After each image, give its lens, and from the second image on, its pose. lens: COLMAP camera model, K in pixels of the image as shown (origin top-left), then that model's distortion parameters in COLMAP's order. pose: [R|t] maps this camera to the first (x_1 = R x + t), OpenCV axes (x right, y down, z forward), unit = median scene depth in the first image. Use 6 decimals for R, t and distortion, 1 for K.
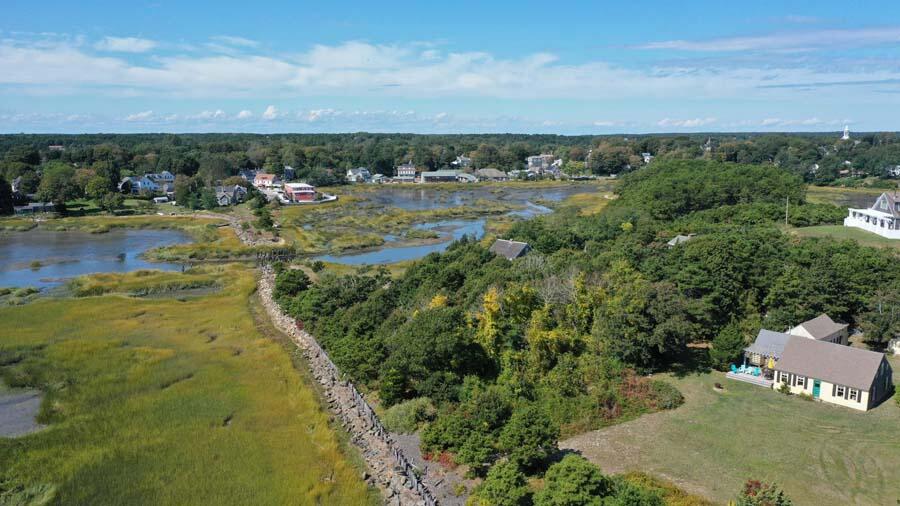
lens RADIAL K [[709.8, 0, 447.1], [0, 709.8, 254.9], [0, 0, 1]] dist [-0.000345, 0.006031]
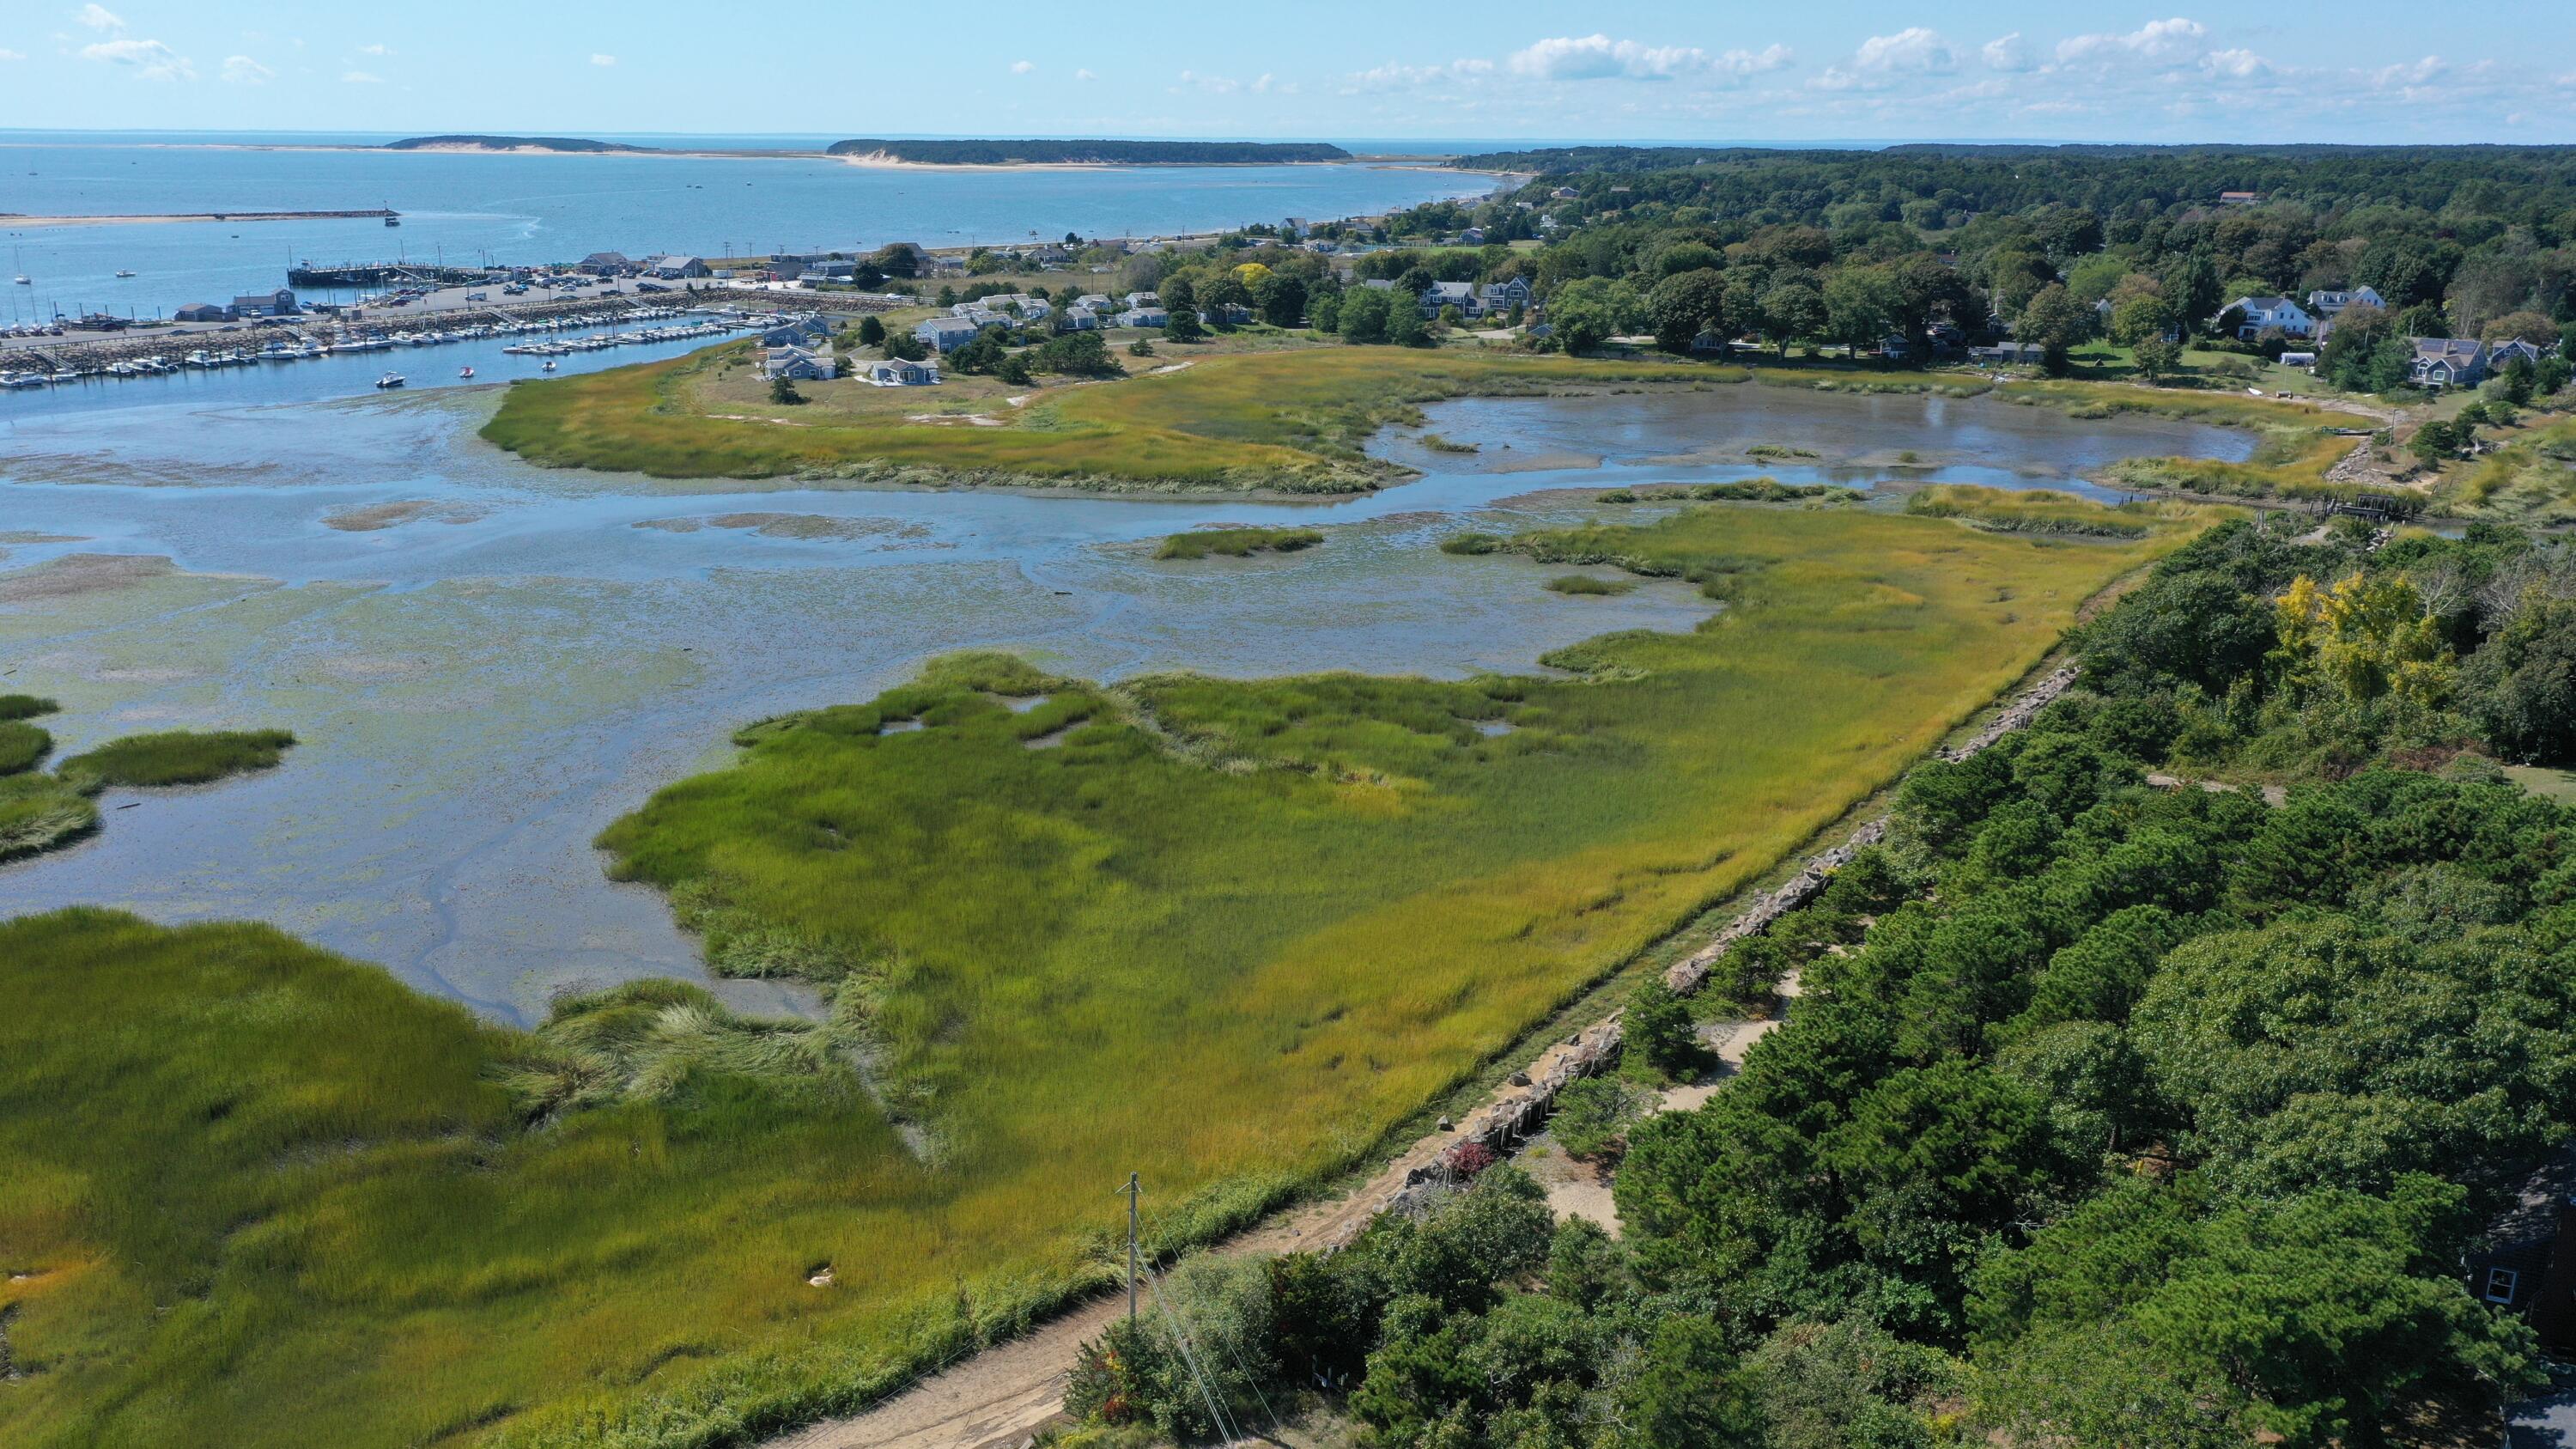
lens RADIAL K [[2031.8, 0, 1279.7], [0, 2031.8, 729.8], [0, 0, 1]] dist [-0.000345, 0.006031]
pose [[0.566538, 0.232960, -0.790420, 0.697659], [-0.140577, 0.972469, 0.185855, -0.009606], [0.811956, 0.005820, 0.583690, -0.499201]]
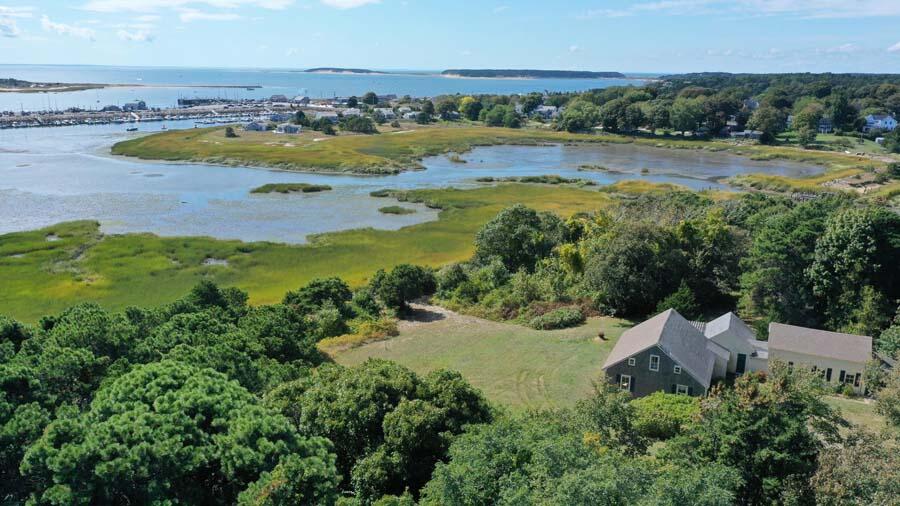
lens RADIAL K [[709.8, 0, 447.1], [0, 709.8, 254.9], [0, 0, 1]] dist [-0.000345, 0.006031]
pose [[0.367145, 0.237861, -0.899237, 0.739914], [-0.164614, 0.968107, 0.188868, -0.036268], [0.915482, 0.078685, 0.394591, 0.302596]]
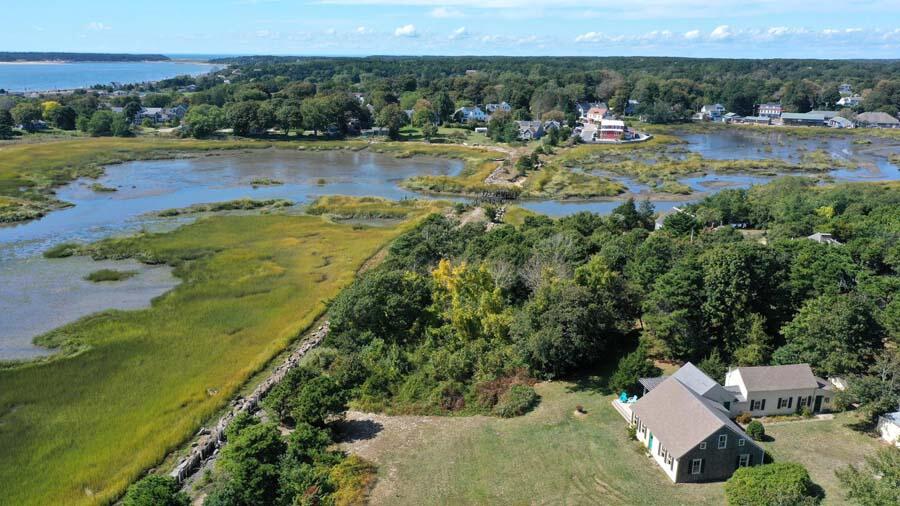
lens RADIAL K [[709.8, 0, 447.1], [0, 709.8, 254.9], [0, 0, 1]] dist [-0.000345, 0.006031]
pose [[0.832891, 0.156579, -0.530825, 0.465299], [-0.100082, 0.985943, 0.133793, -0.078296], [0.544312, -0.058309, 0.836854, 0.101303]]
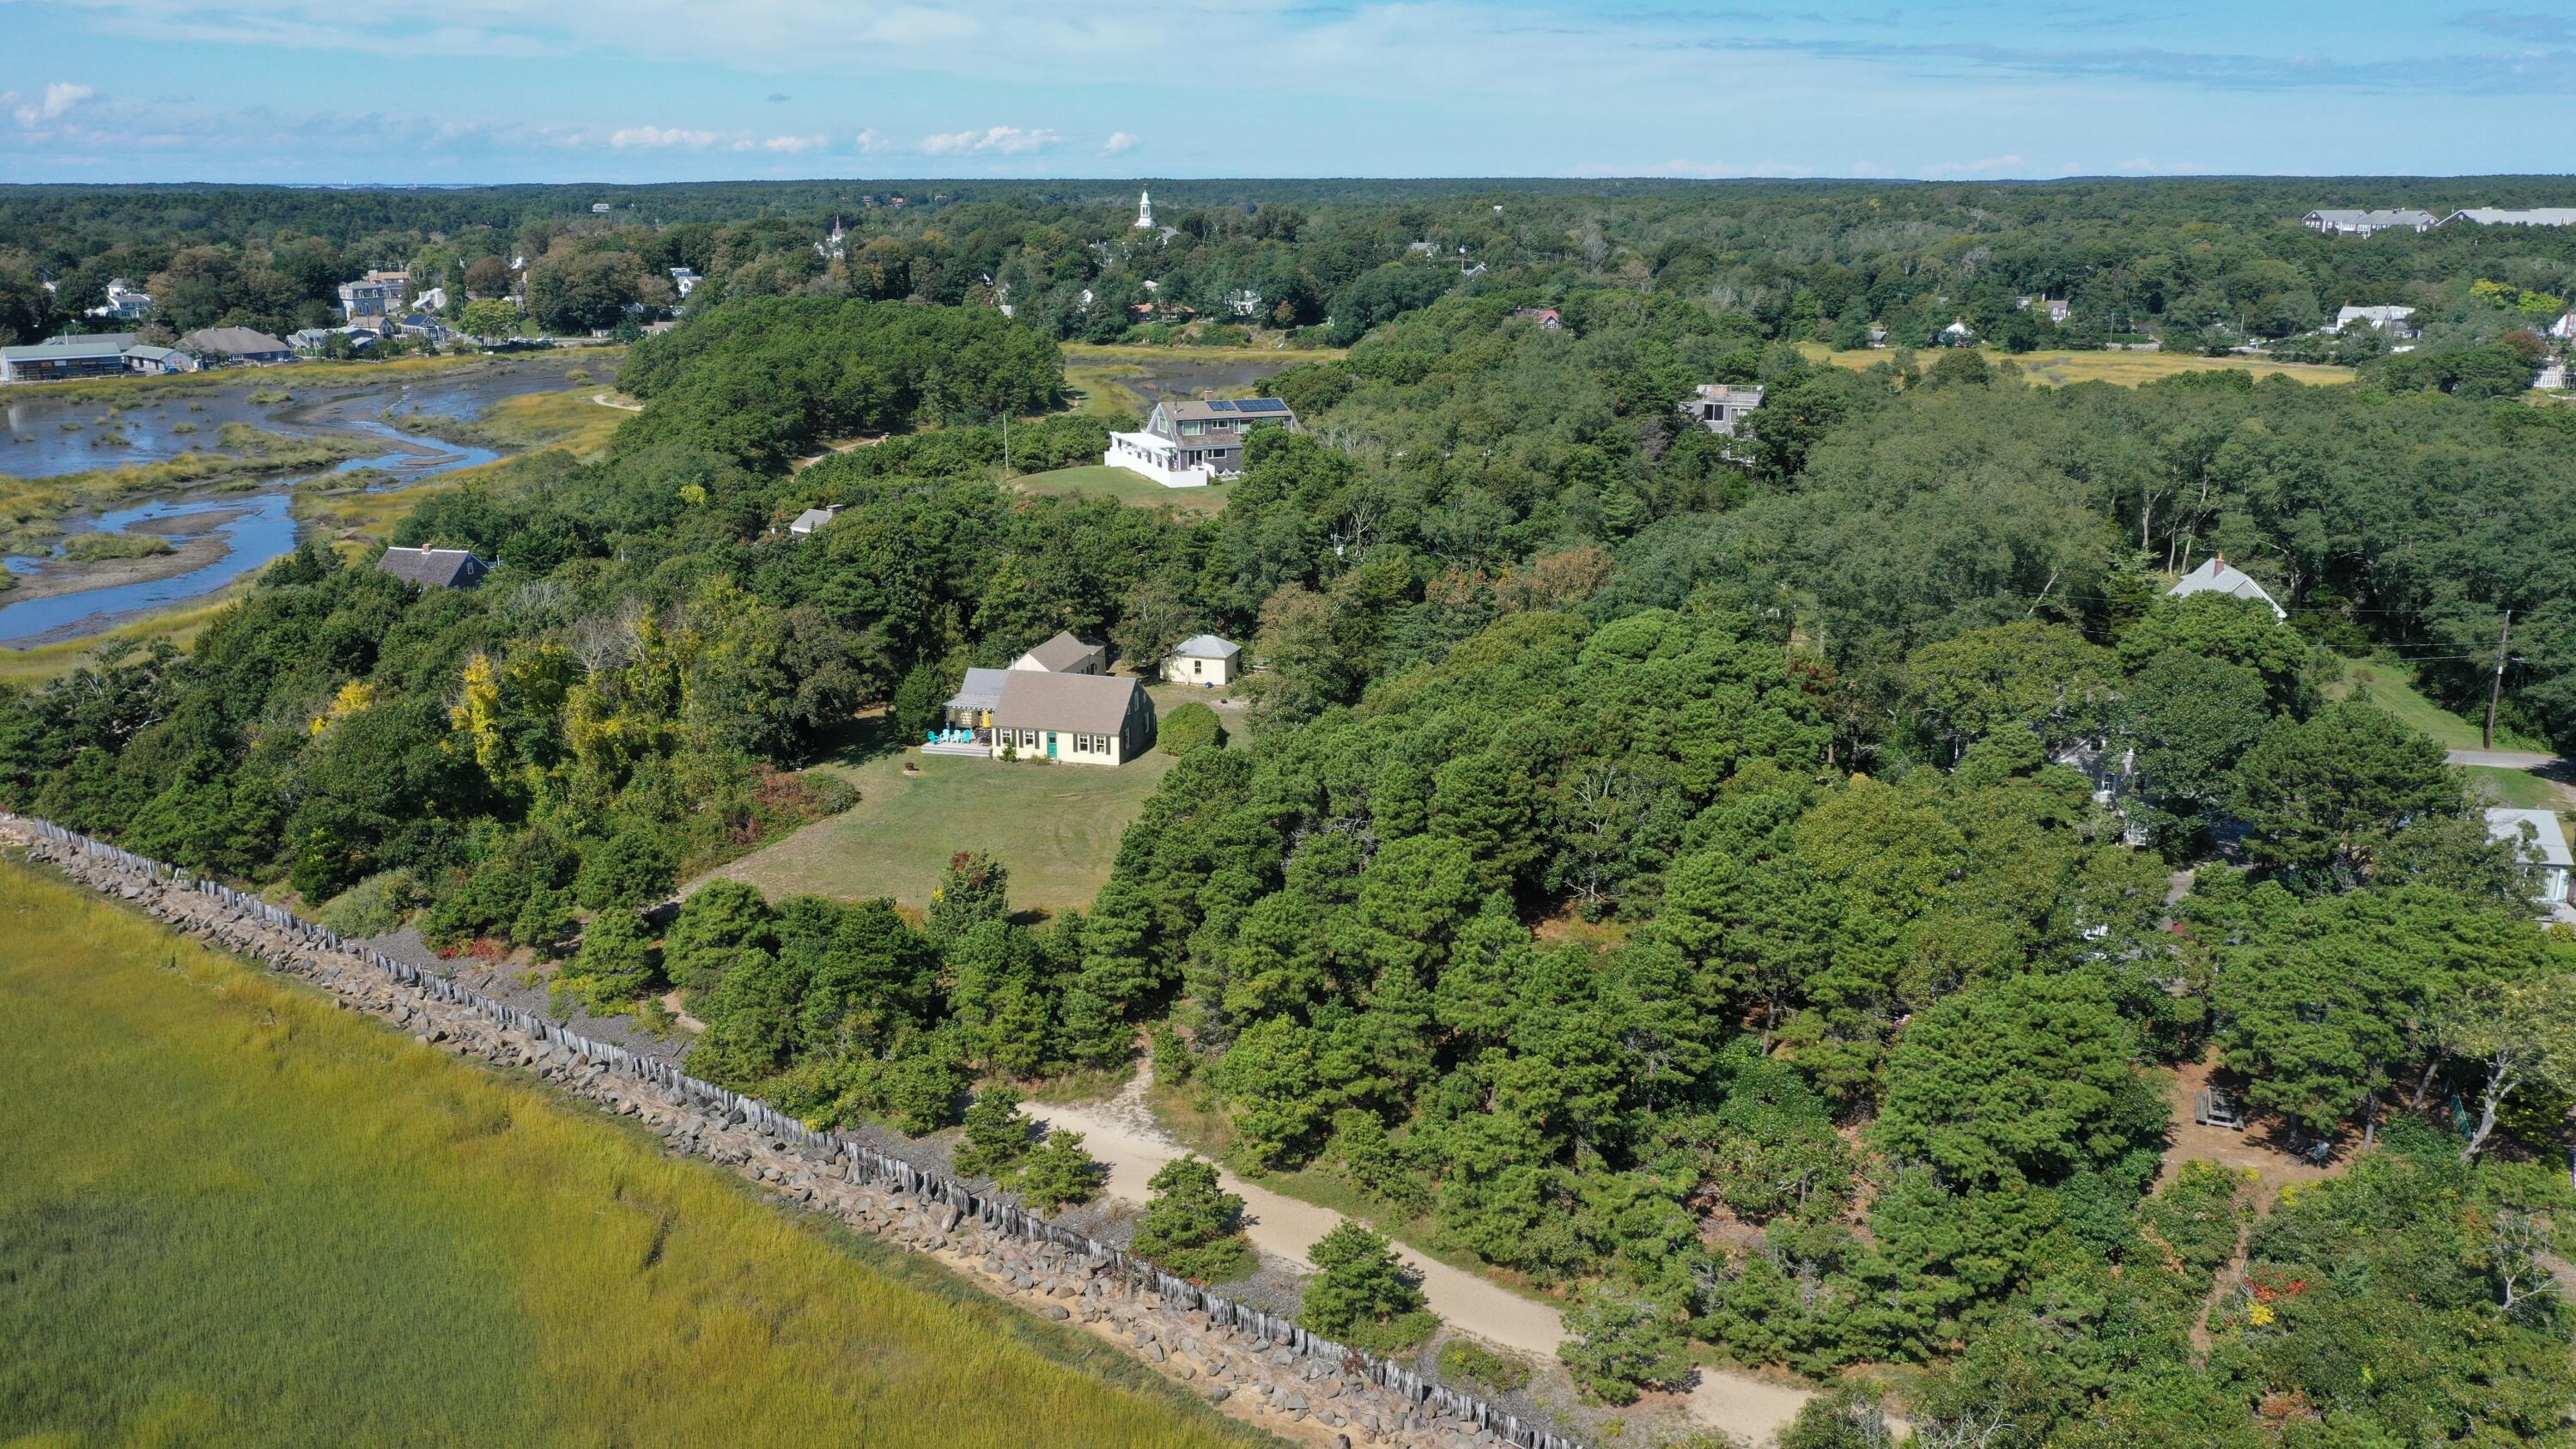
lens RADIAL K [[2031.8, 0, 1279.7], [0, 2031.8, 729.8], [0, 0, 1]] dist [-0.000345, 0.006031]
pose [[0.848117, -0.138204, 0.511465, -0.160675], [0.088070, 0.988722, 0.121127, -0.020855], [-0.522438, -0.057685, 0.850724, -0.438962]]
